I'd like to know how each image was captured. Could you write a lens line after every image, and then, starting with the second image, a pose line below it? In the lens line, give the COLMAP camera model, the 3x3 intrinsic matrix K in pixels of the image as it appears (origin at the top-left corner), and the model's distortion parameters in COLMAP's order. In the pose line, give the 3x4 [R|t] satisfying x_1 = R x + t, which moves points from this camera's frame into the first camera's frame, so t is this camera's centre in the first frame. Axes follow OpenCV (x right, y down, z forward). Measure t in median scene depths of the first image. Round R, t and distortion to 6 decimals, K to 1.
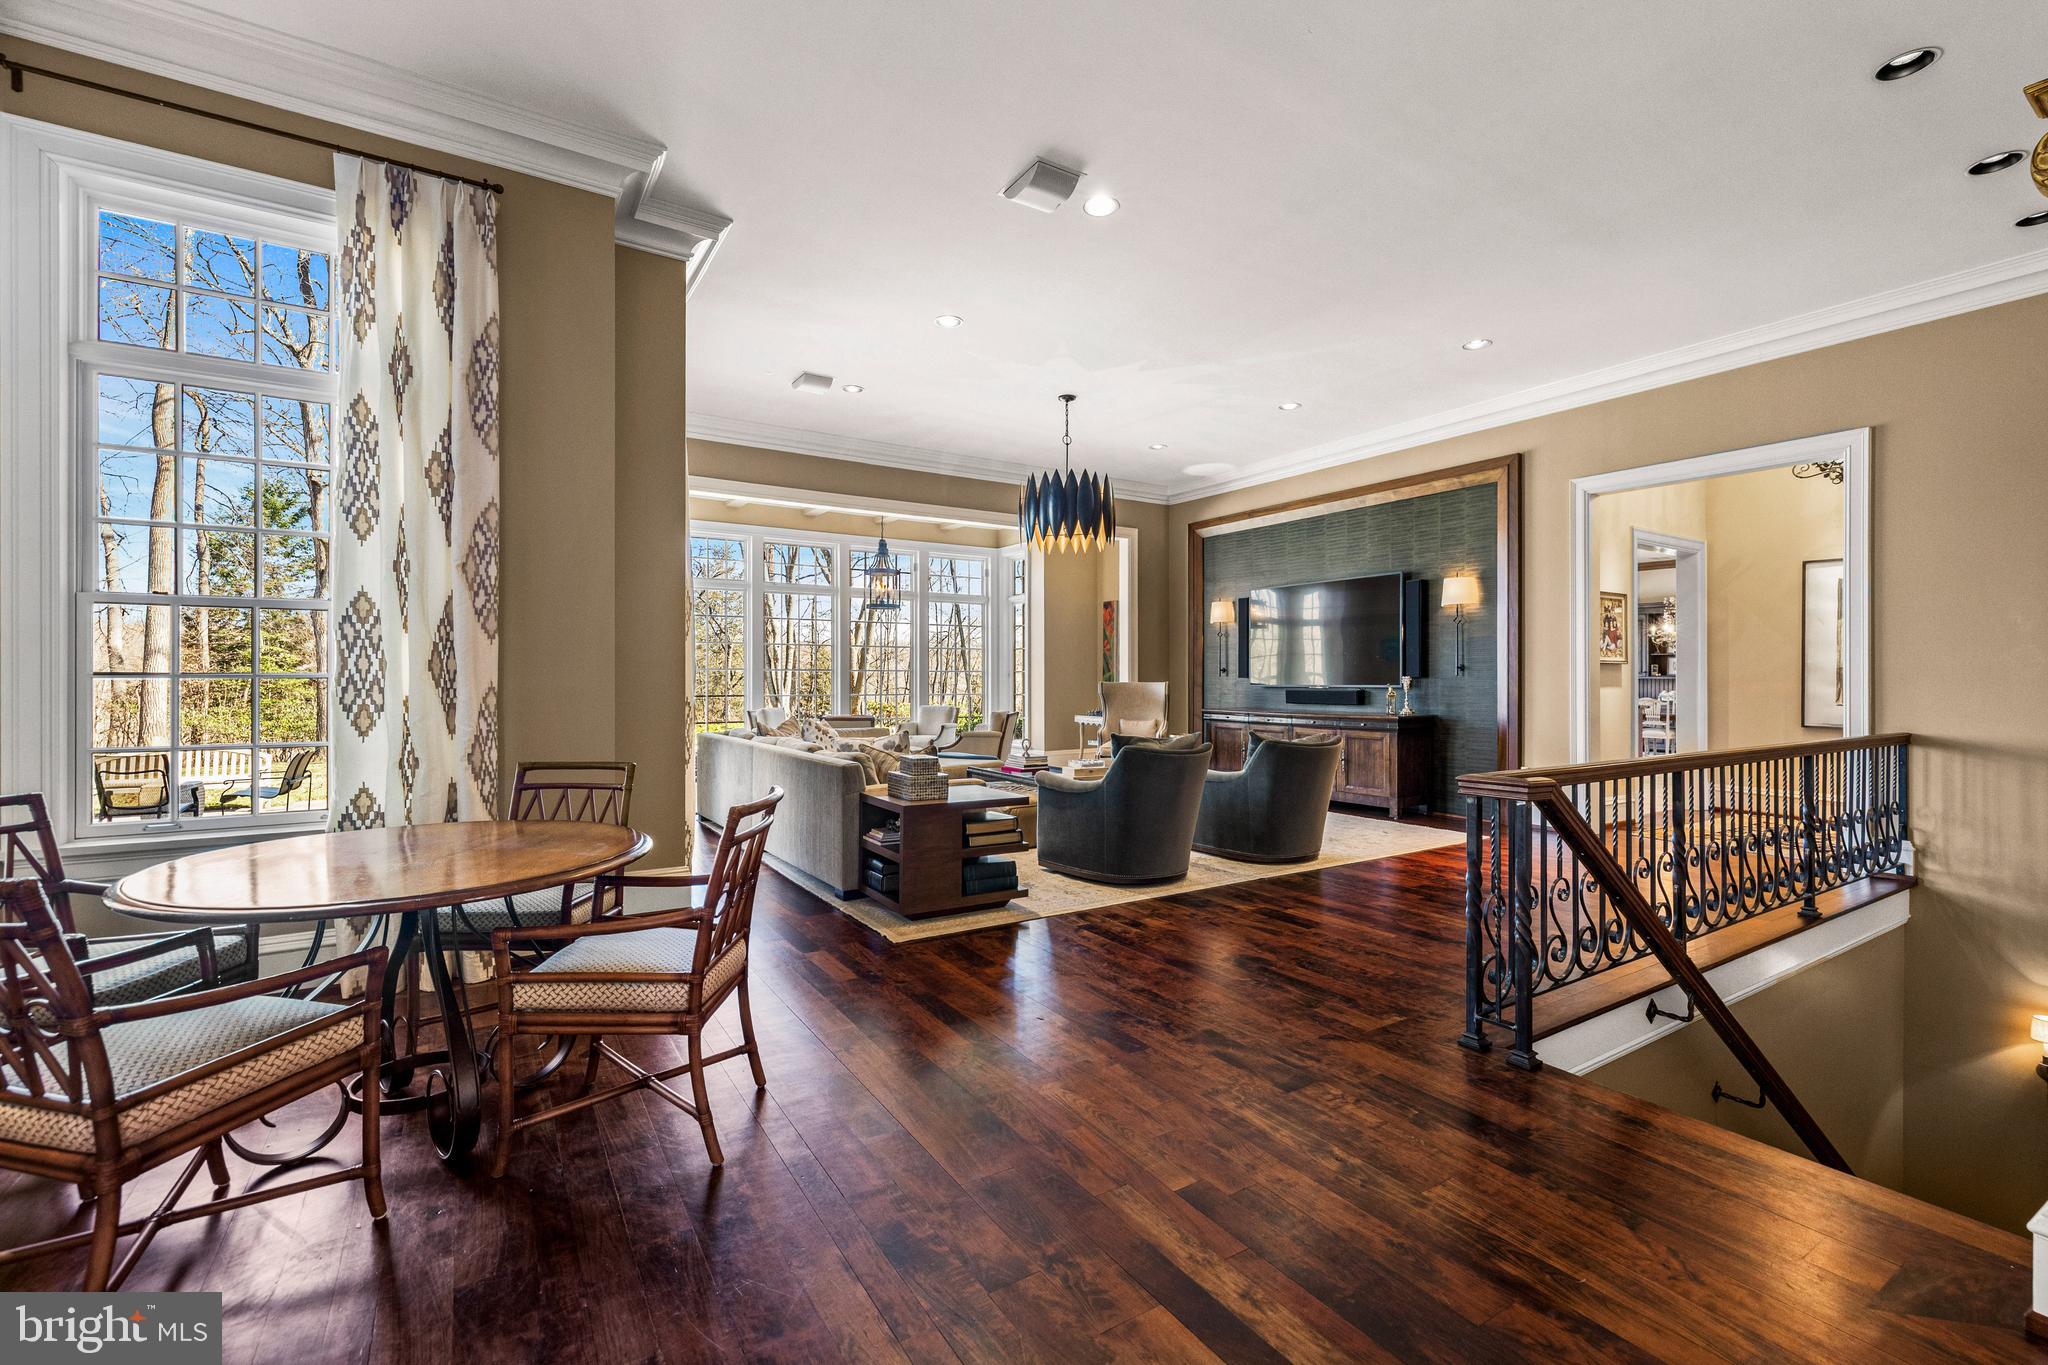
lens RADIAL K [[868.8, 0, 1018.5], [0, 868.8, 681.4], [0, 0, 1]] dist [-0.000003, -0.000150]
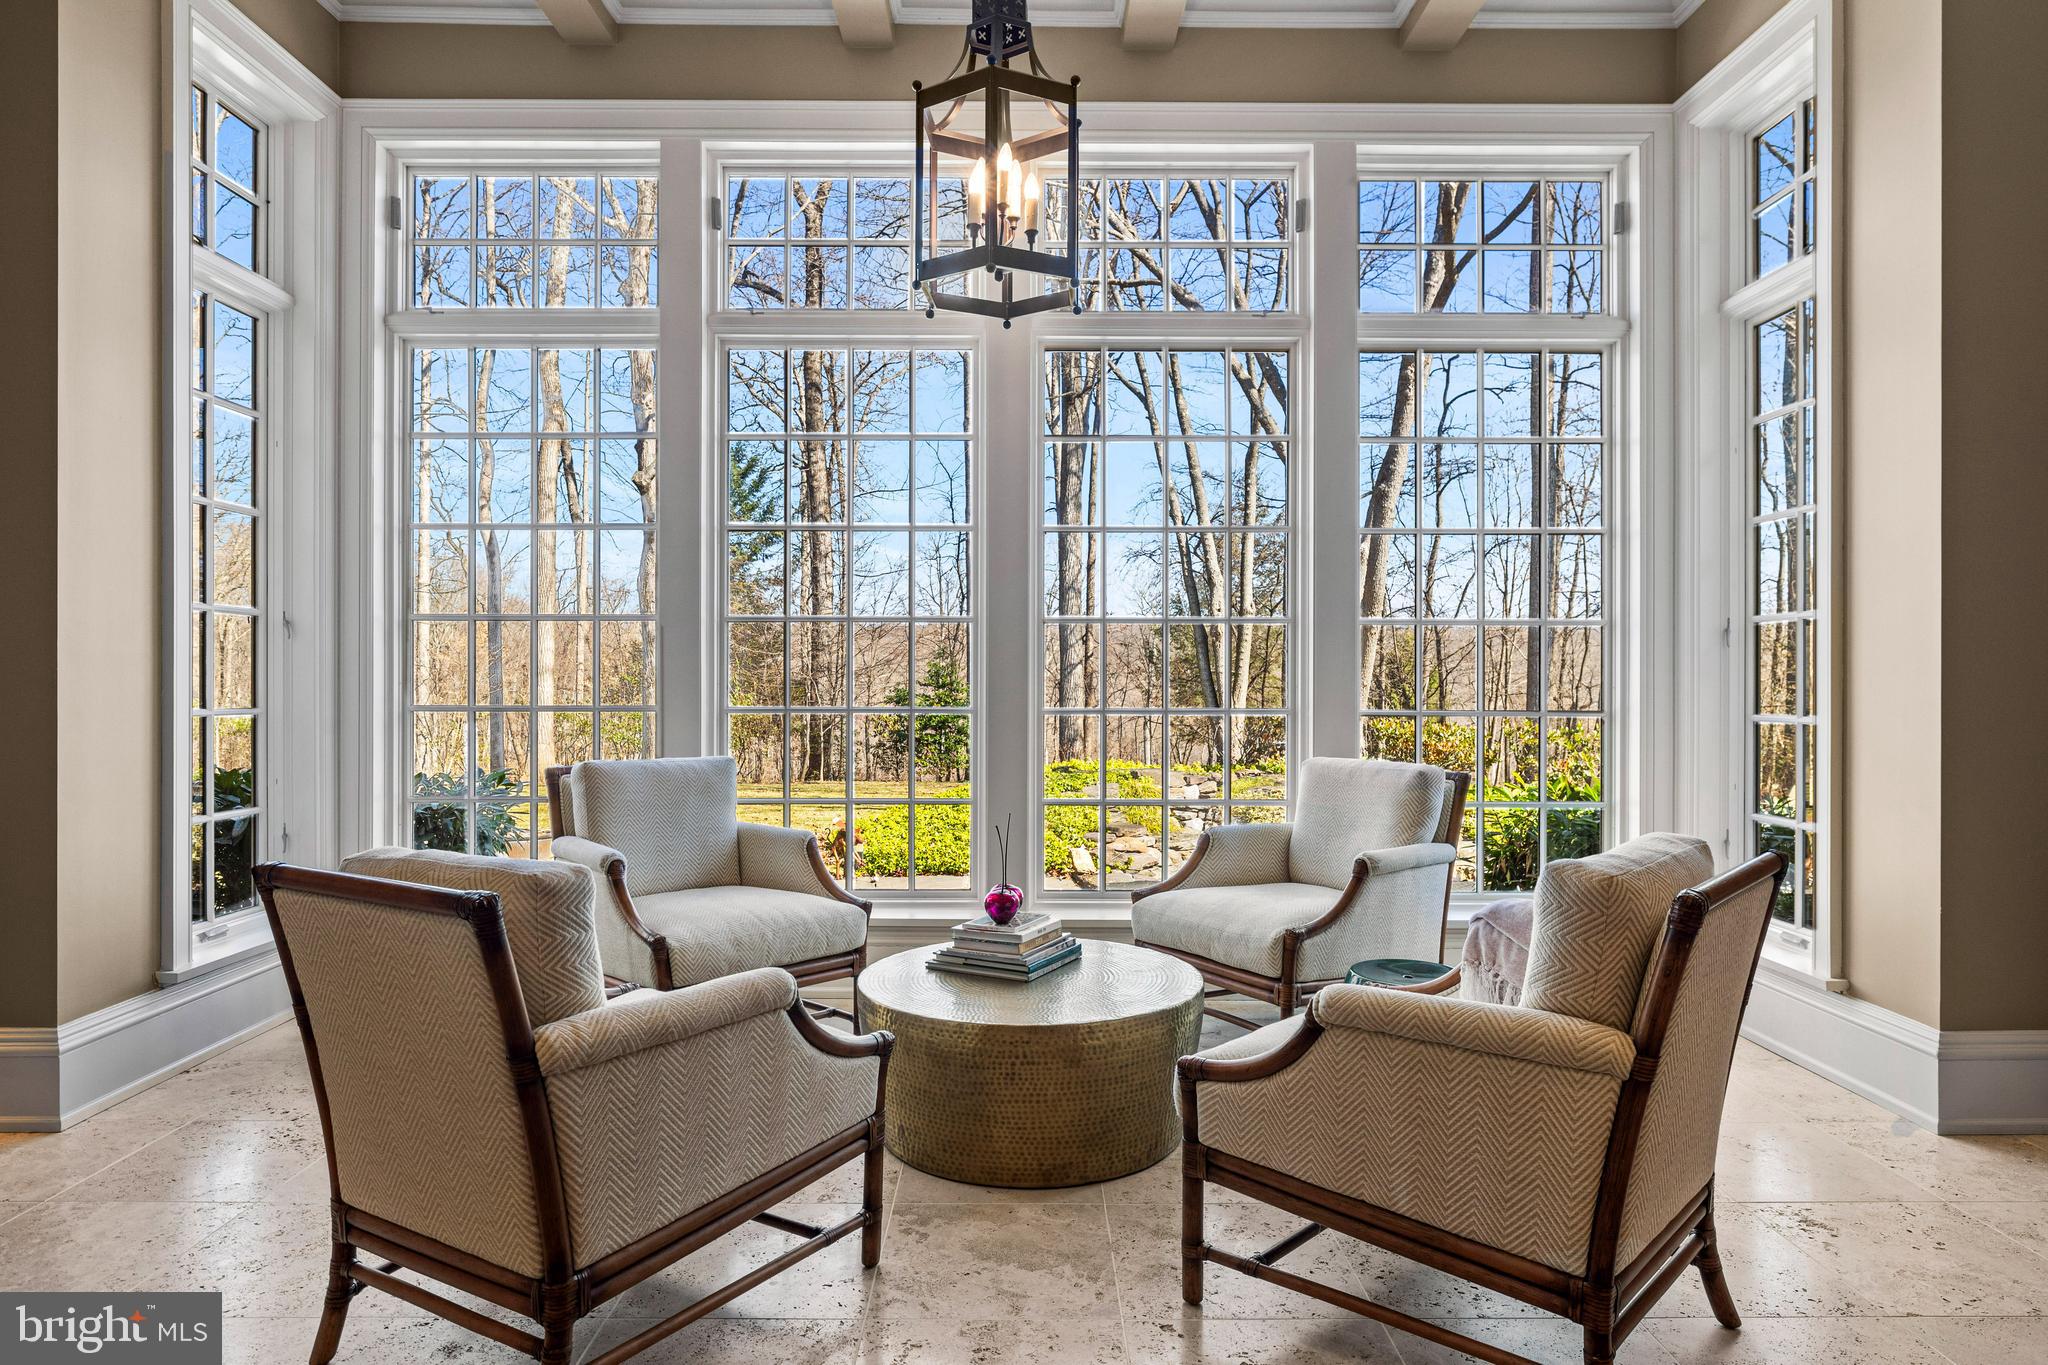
lens RADIAL K [[1214.2, 0, 1026.1], [0, 1214.2, 682.1], [0, 0, 1]] dist [0.000194, 0.000135]
pose [[0.852401, -0.000249, -0.522889, -0.002414], [0.000228, 1.000000, -0.000104, 0.009748], [0.522889, -0.000031, 0.852401, 0.999196]]
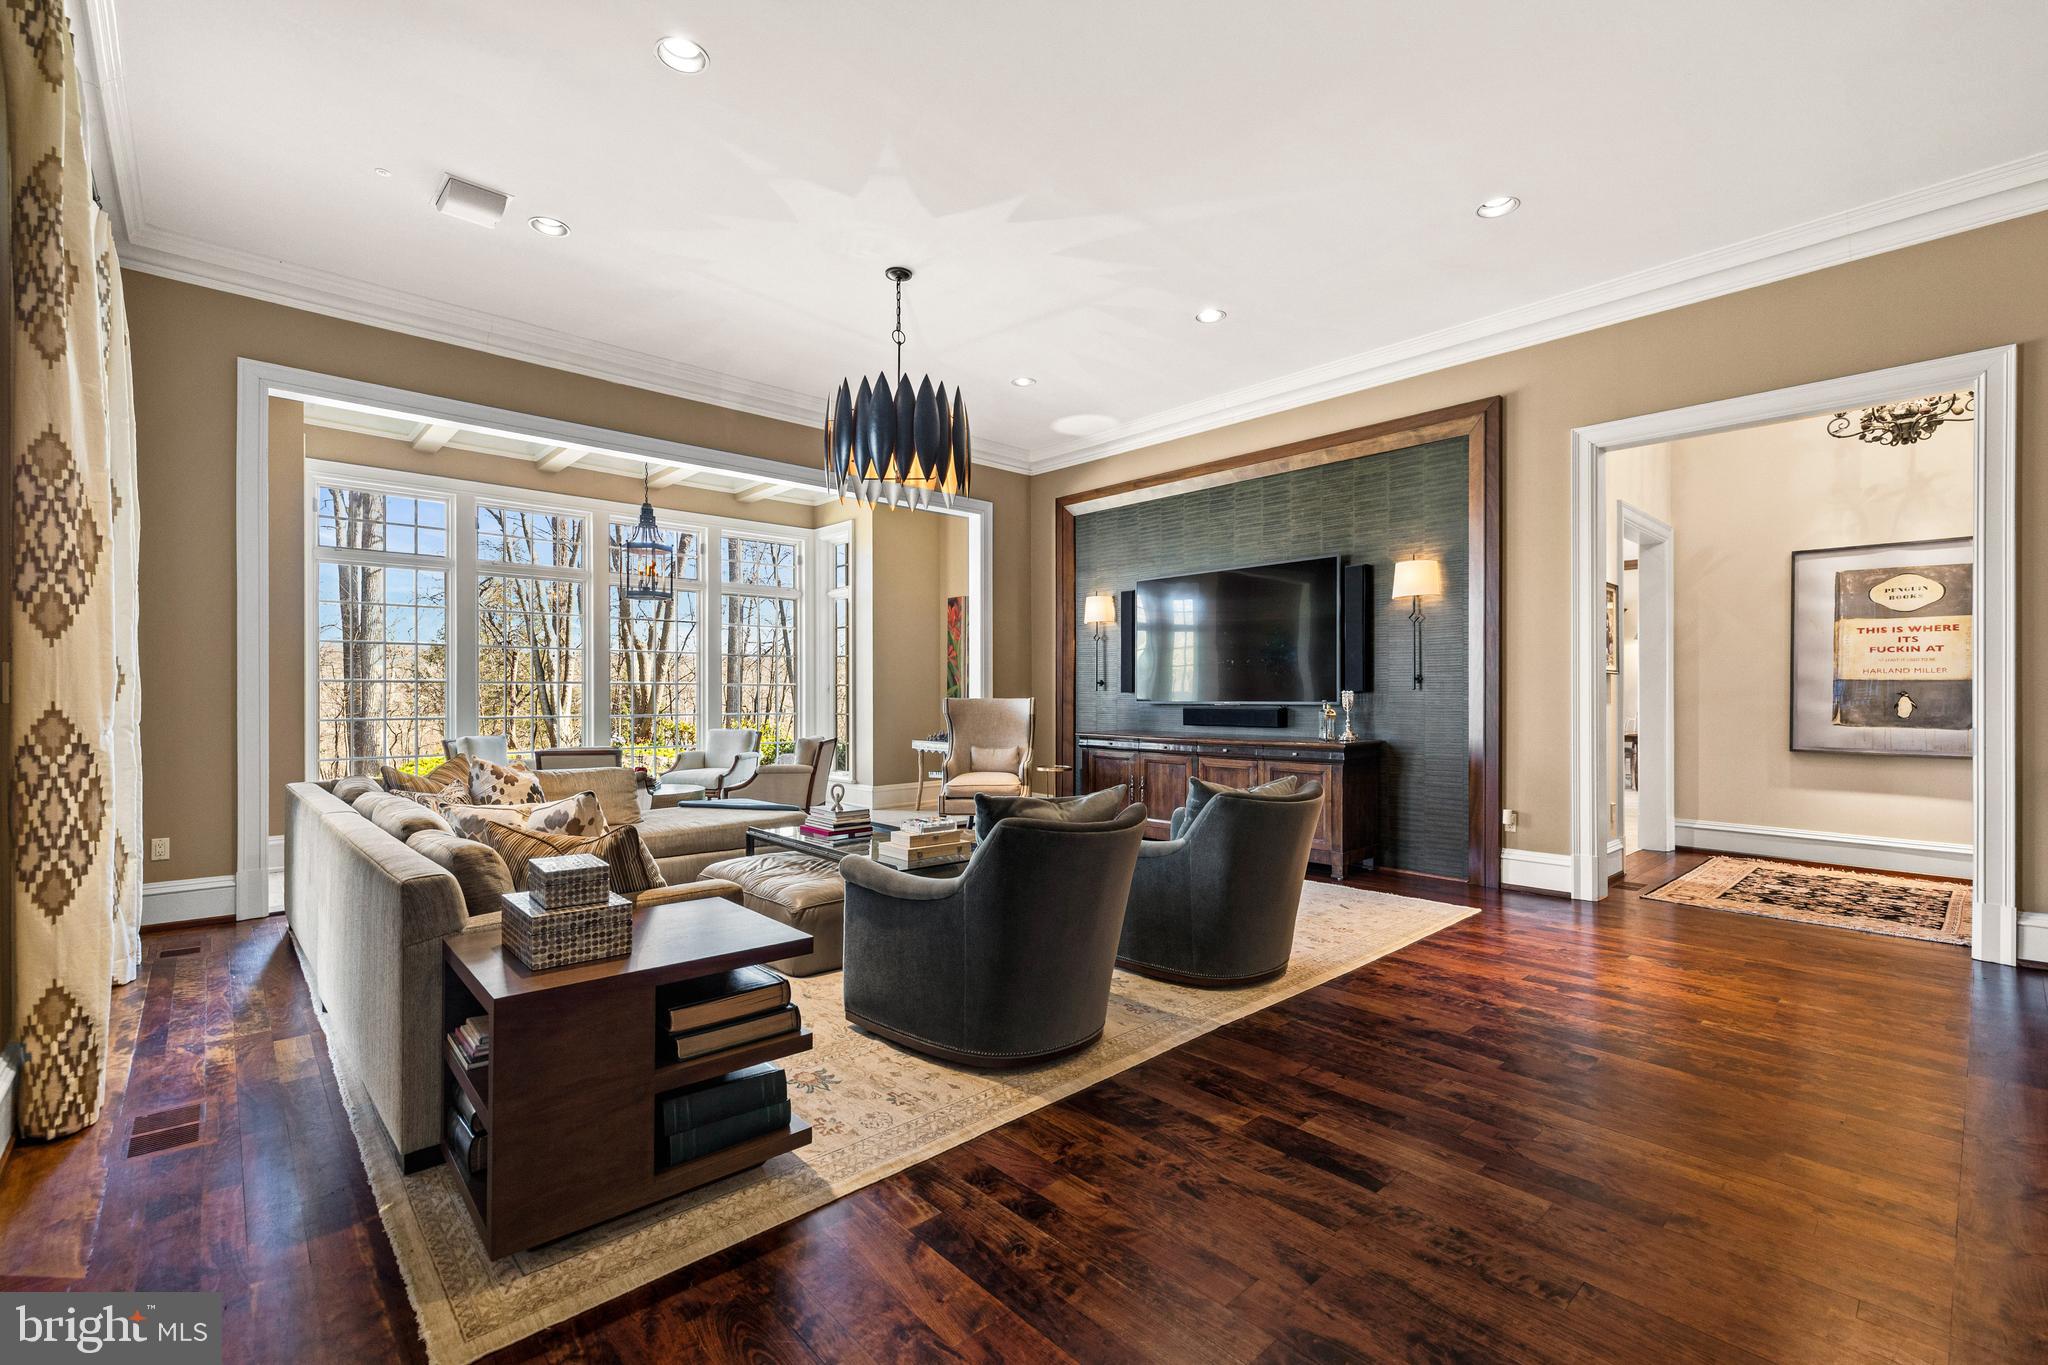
lens RADIAL K [[868.8, 0, 1012.7], [0, 868.8, 698.6], [0, 0, 1]] dist [-0.000003, -0.000150]
pose [[0.984247, -0.001555, 0.176793, 0.021960], [0.001145, 0.999996, 0.002420, -0.000778], [-0.176796, -0.002179, 0.984245, 0.304189]]
